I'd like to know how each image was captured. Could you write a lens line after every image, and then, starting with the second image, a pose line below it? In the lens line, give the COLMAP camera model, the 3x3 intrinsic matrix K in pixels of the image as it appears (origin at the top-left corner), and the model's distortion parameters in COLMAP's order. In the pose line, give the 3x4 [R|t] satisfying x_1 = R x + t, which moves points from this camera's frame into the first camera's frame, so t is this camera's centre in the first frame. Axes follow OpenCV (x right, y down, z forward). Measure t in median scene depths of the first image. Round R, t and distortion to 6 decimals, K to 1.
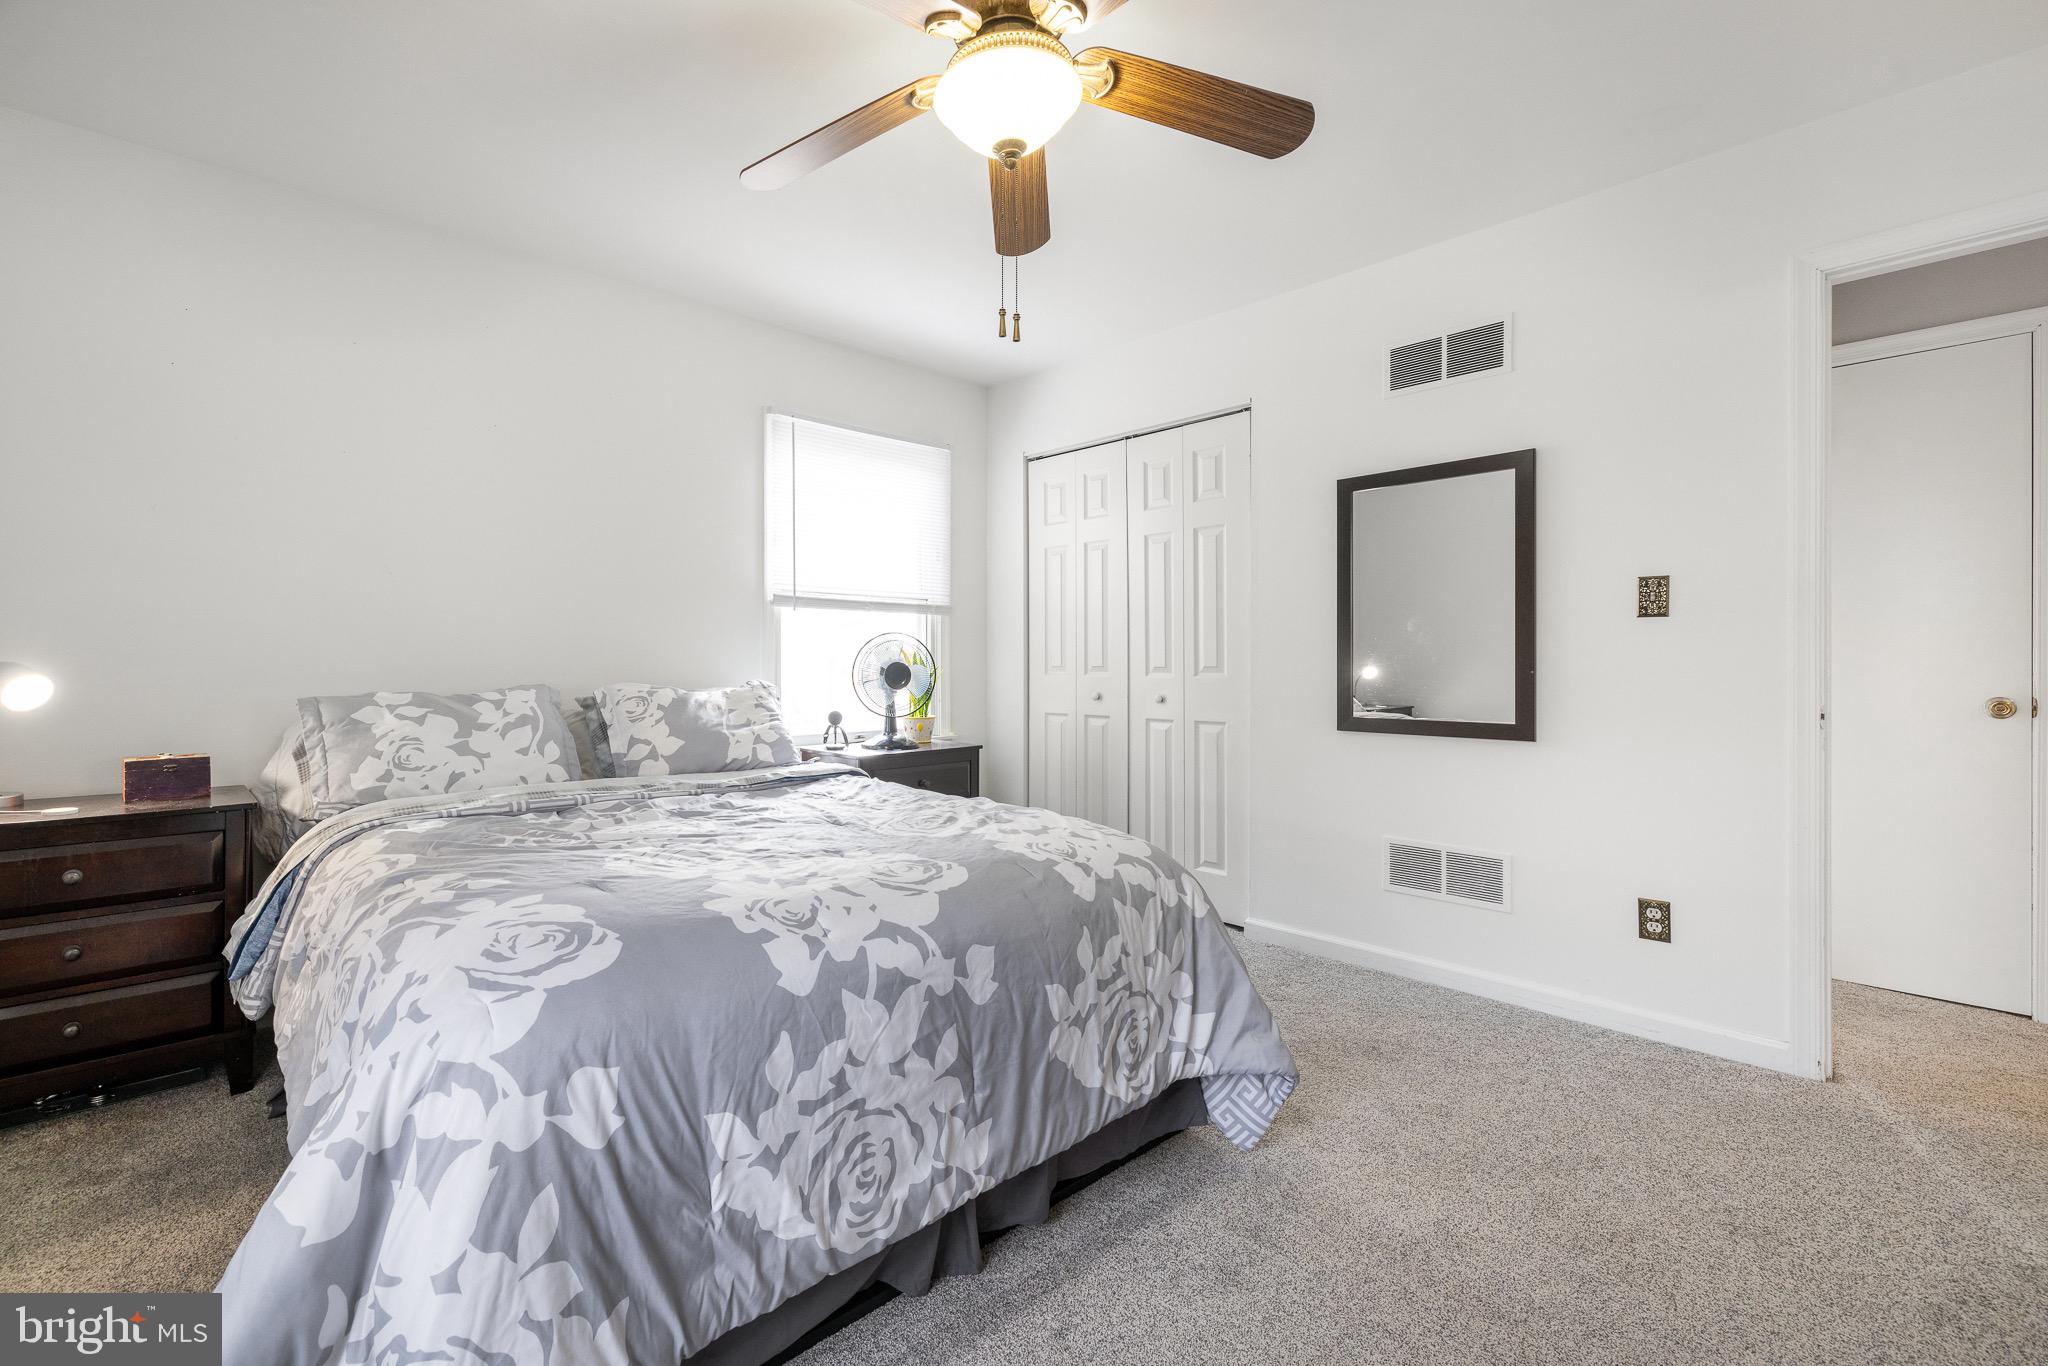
lens RADIAL K [[868.1, 0, 1020.0], [0, 868.1, 672.8], [0, 0, 1]] dist [0.001043, 0.000028]
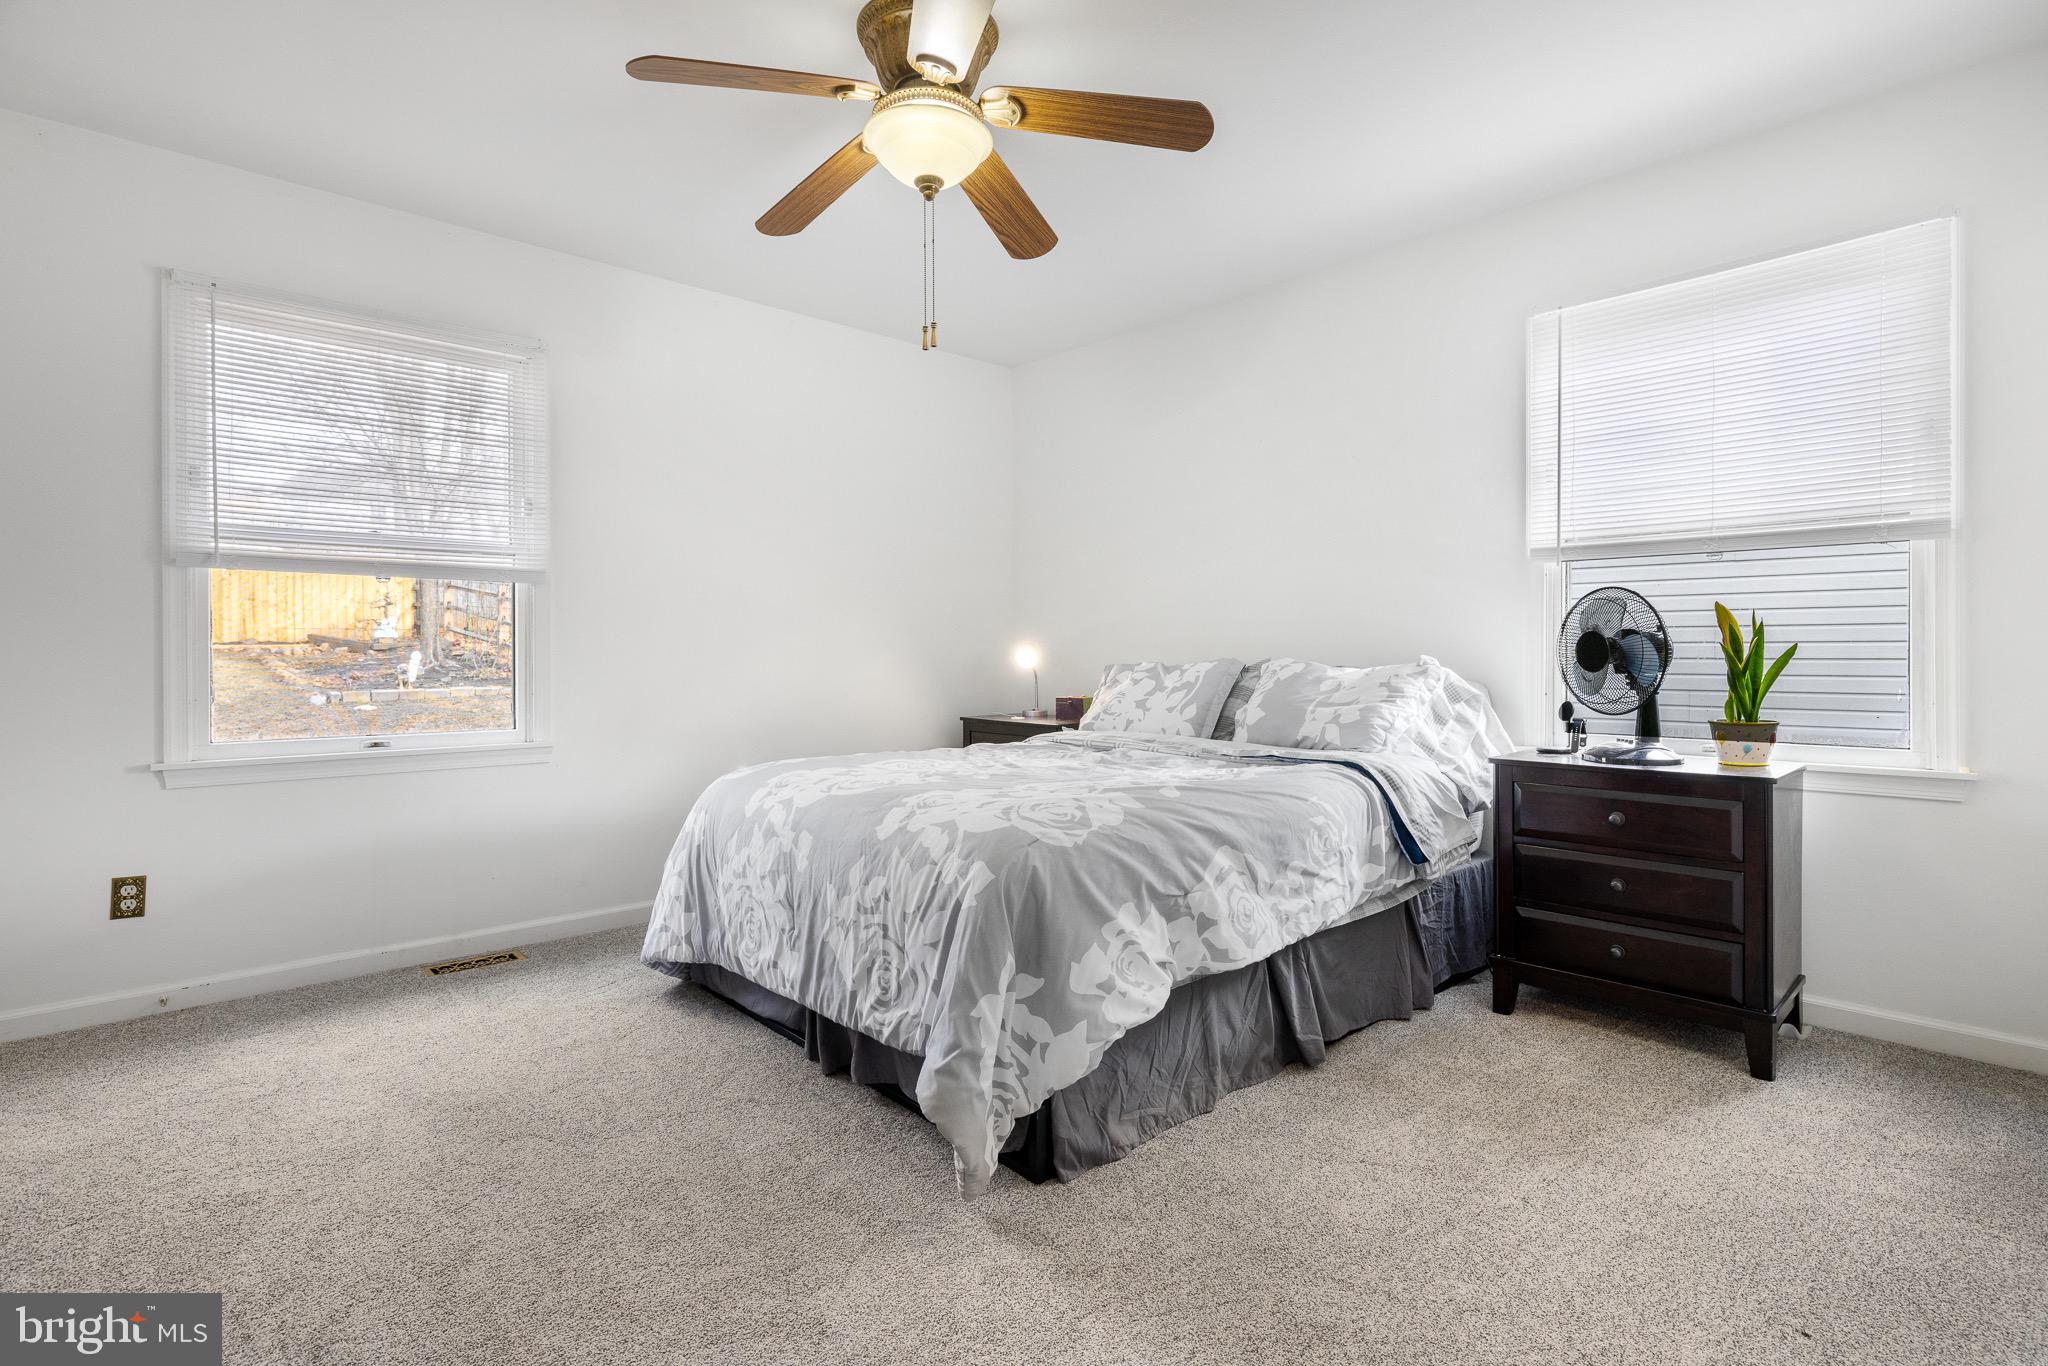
lens RADIAL K [[1031.4, 0, 1020.8], [0, 1031.4, 671.8], [0, 0, 1]] dist [0.001068, -0.000001]
pose [[-0.022795, 0.012662, -0.999660, 1.407565], [-0.008469, 0.999881, 0.012858, 0.025641], [0.999704, 0.008759, -0.022685, 1.203646]]
